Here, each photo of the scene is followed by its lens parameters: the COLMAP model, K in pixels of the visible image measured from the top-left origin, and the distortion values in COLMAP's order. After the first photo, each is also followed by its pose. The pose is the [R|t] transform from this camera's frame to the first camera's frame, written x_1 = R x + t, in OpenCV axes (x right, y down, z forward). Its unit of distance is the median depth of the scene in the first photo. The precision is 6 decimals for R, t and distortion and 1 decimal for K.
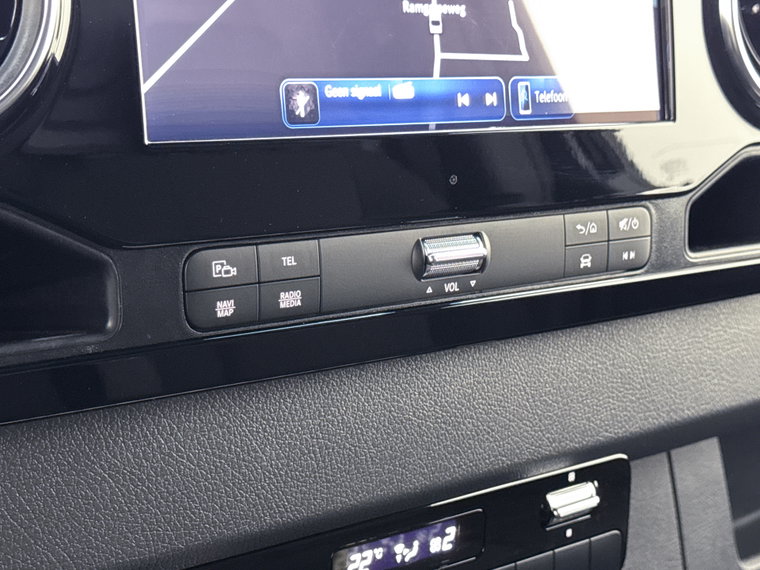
lens RADIAL K [[1358.5, 0, 380.4], [0, 1358.5, 286.2], [0, 0, 1]] dist [0.113960, 0.000000]
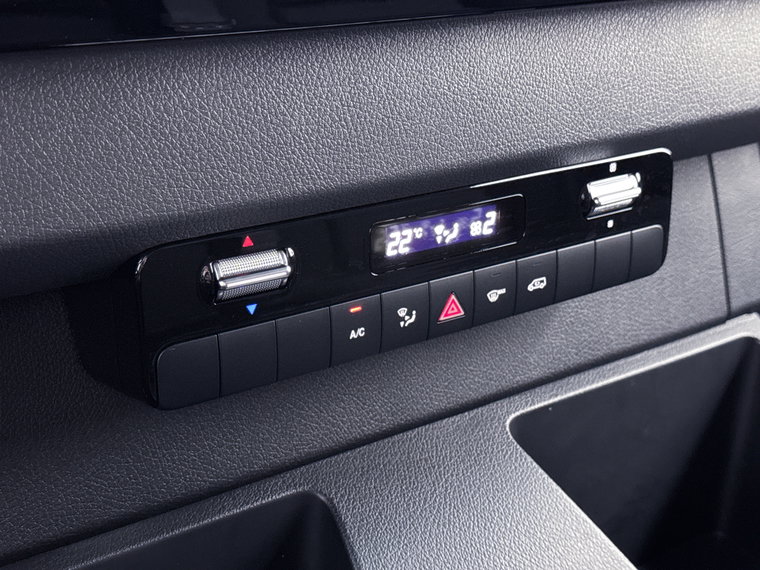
lens RADIAL K [[1162.4, 0, 378.9], [0, 1162.4, 282.2], [0, 0, 1]] dist [0.090553, 0.000000]
pose [[0.997171, -0.023483, -0.071399, 0.032048], [0.032810, 0.990651, 0.132418, 0.122926], [0.067622, -0.134386, 0.988619, 0.144117]]
